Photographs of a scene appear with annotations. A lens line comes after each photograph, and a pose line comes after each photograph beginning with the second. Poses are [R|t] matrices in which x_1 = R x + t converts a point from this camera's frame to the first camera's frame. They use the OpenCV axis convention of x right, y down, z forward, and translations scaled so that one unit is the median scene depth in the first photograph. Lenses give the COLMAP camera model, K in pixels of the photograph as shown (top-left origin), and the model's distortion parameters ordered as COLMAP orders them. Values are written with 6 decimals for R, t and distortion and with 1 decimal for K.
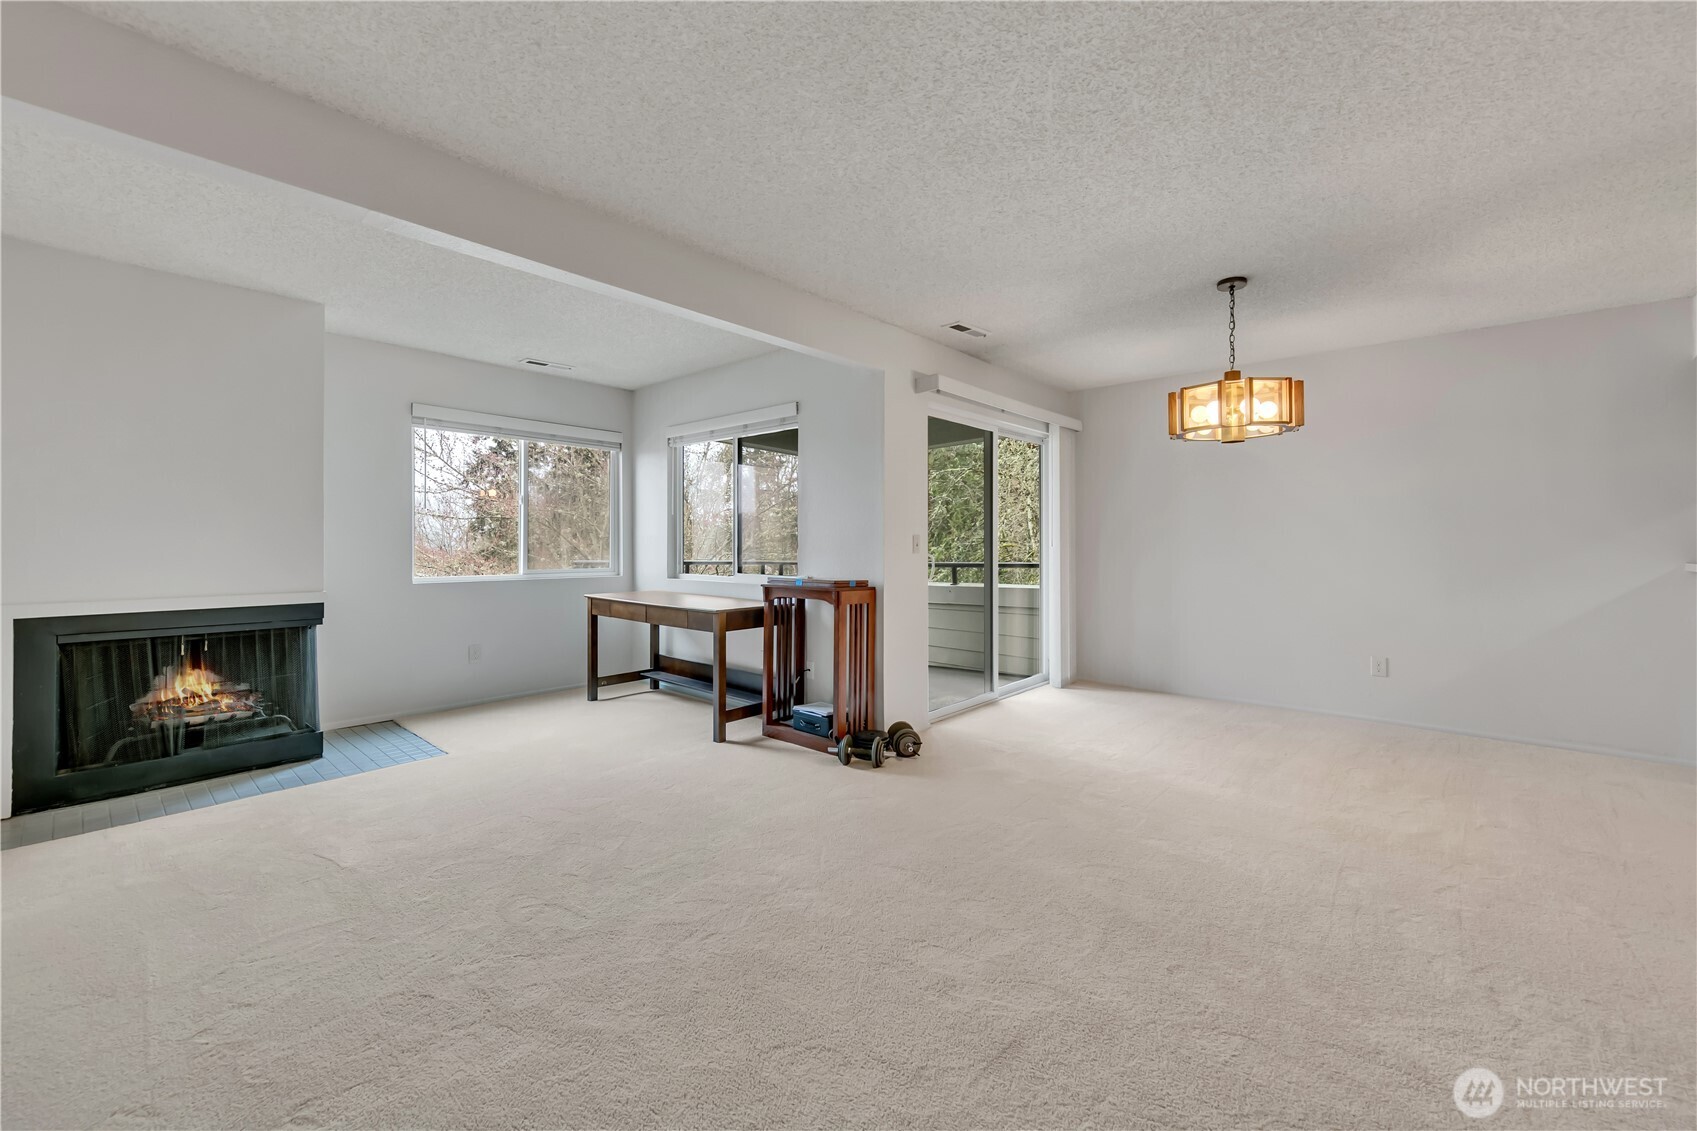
lens RADIAL K [[668.3, 0, 878.2], [0, 668.3, 546.6], [0, 0, 1]] dist [0.013140, -0.000506]
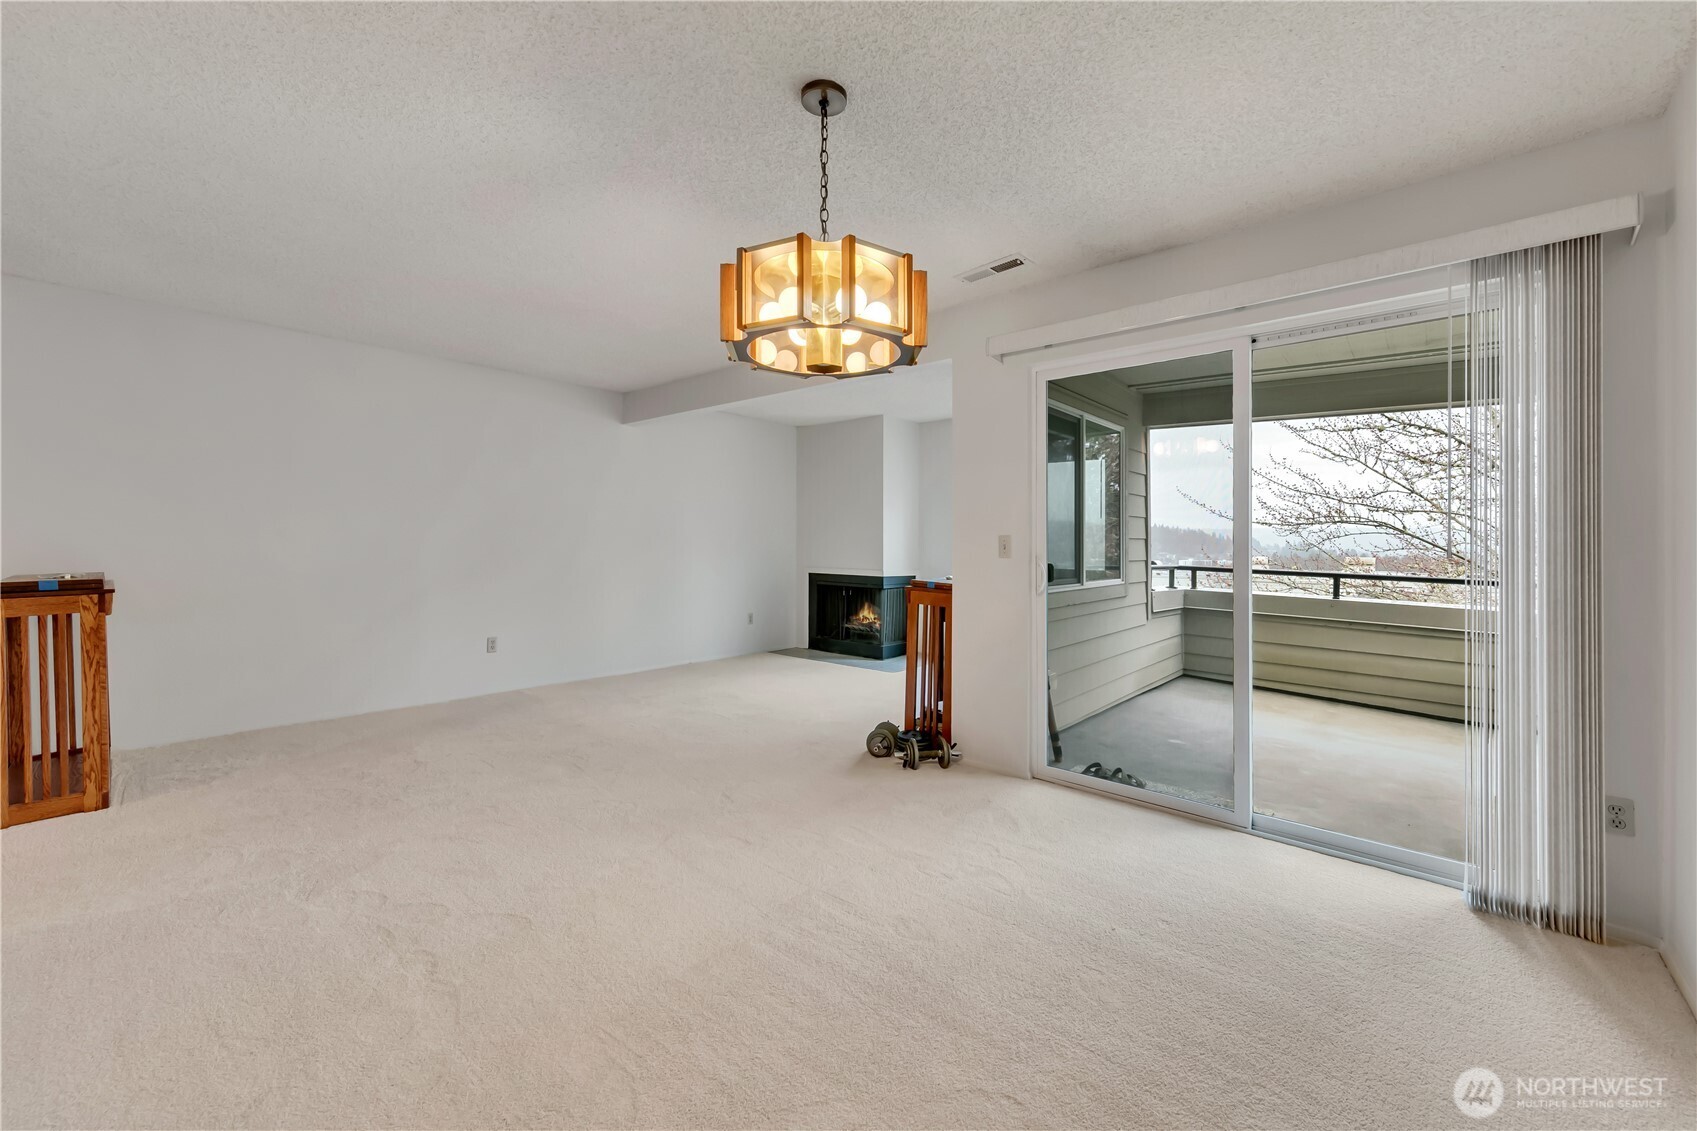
lens RADIAL K [[686.2, 0, 848.5], [0, 686.2, 548.1], [0, 0, 1]] dist [0.008846, -0.000878]
pose [[-0.020842, 0.004923, -0.999771, 0.904050], [-0.014975, 0.999874, 0.005236, -0.001772], [0.999671, 0.015081, -0.020766, 0.816175]]
